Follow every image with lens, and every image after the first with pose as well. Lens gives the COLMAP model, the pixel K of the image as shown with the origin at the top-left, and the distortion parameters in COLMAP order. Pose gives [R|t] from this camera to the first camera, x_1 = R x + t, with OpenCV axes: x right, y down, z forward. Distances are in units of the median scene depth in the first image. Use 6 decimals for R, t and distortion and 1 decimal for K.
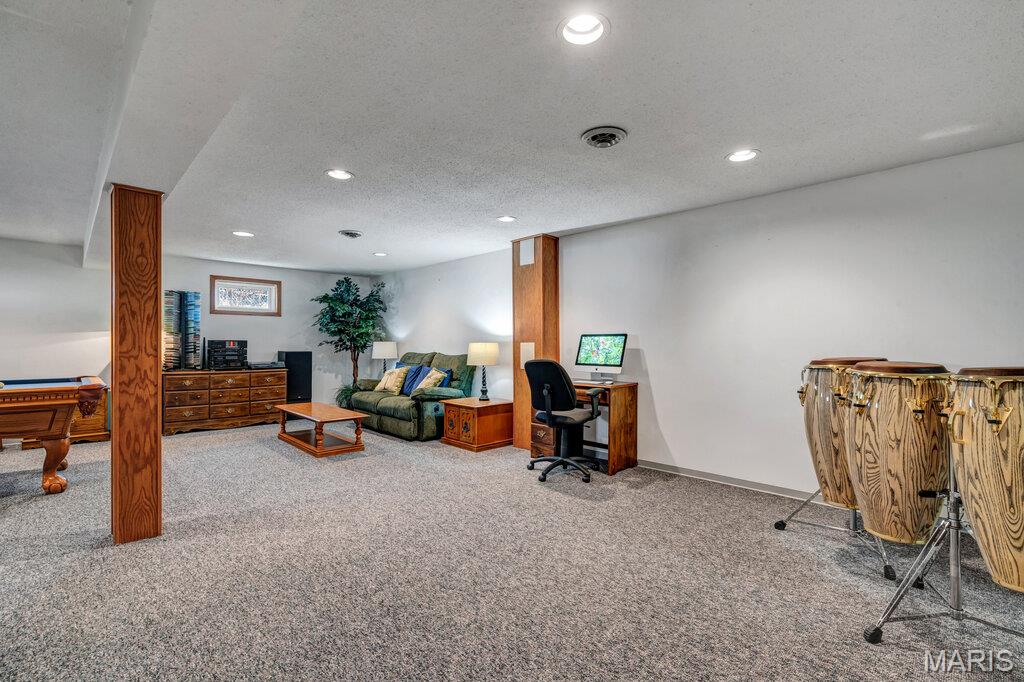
lens RADIAL K [[462.4, 0, 509.9], [0, 462.4, 344.8], [0, 0, 1]] dist [-0.003113, 0.001569]
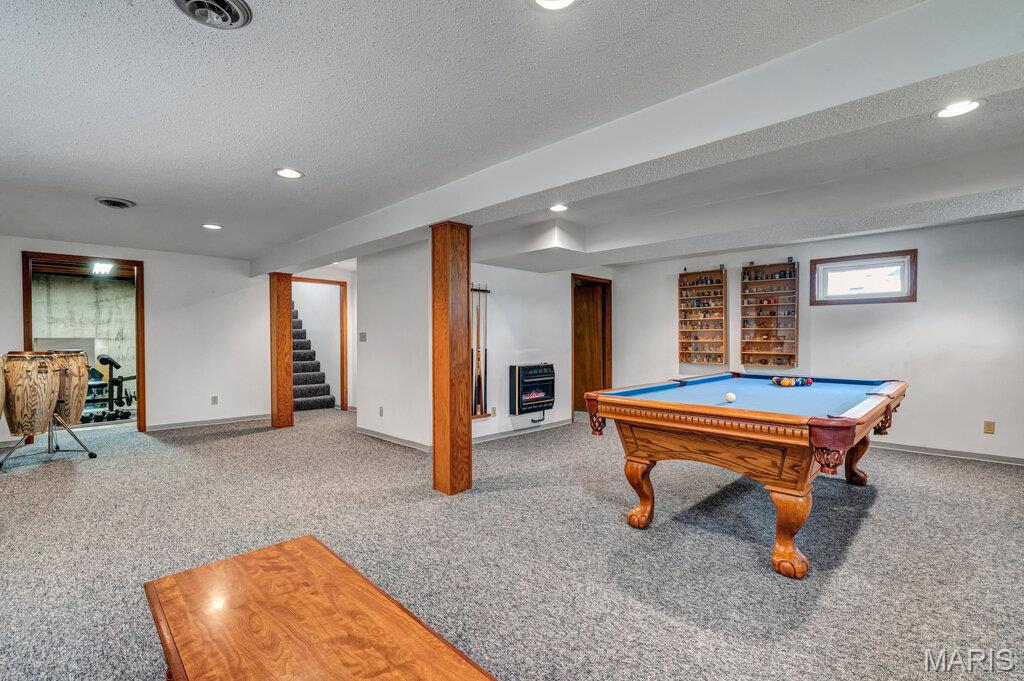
lens RADIAL K [[462.4, 0, 509.2], [0, 462.4, 343.8], [0, 0, 1]] dist [-0.003113, 0.001569]
pose [[-0.999890, 0.003214, -0.014473, -0.519776], [0.002888, 0.999743, 0.022489, -0.009928], [0.014542, 0.022445, -0.999642, 1.253973]]
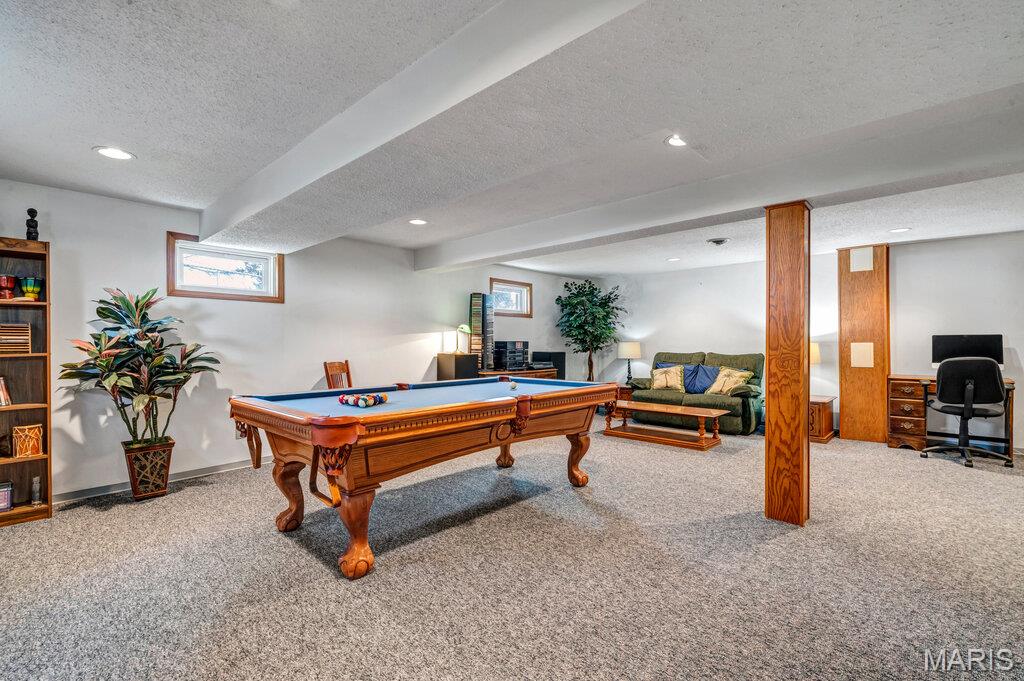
lens RADIAL K [[462.4, 0, 522.8], [0, 462.4, 340.0], [0, 0, 1]] dist [-0.003113, 0.001569]
pose [[0.996933, -0.000071, 0.078259, -0.829134], [0.001569, 0.999817, -0.019082, 0.008807], [-0.078244, 0.019146, 0.996750, -0.019213]]
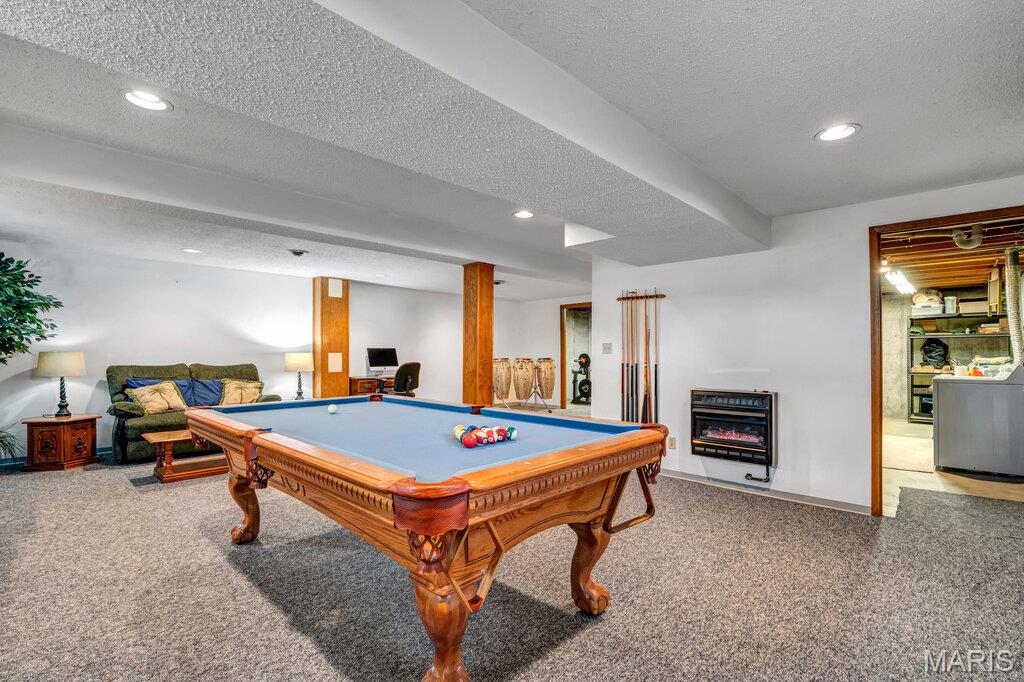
lens RADIAL K [[462.4, 0, 503.0], [0, 462.4, 352.6], [0, 0, 1]] dist [-0.003113, 0.001569]
pose [[-0.030388, 0.000857, 0.999538, -1.355120], [0.009198, 0.999958, -0.000578, -0.000138], [-0.999496, 0.009176, -0.030395, 0.527118]]
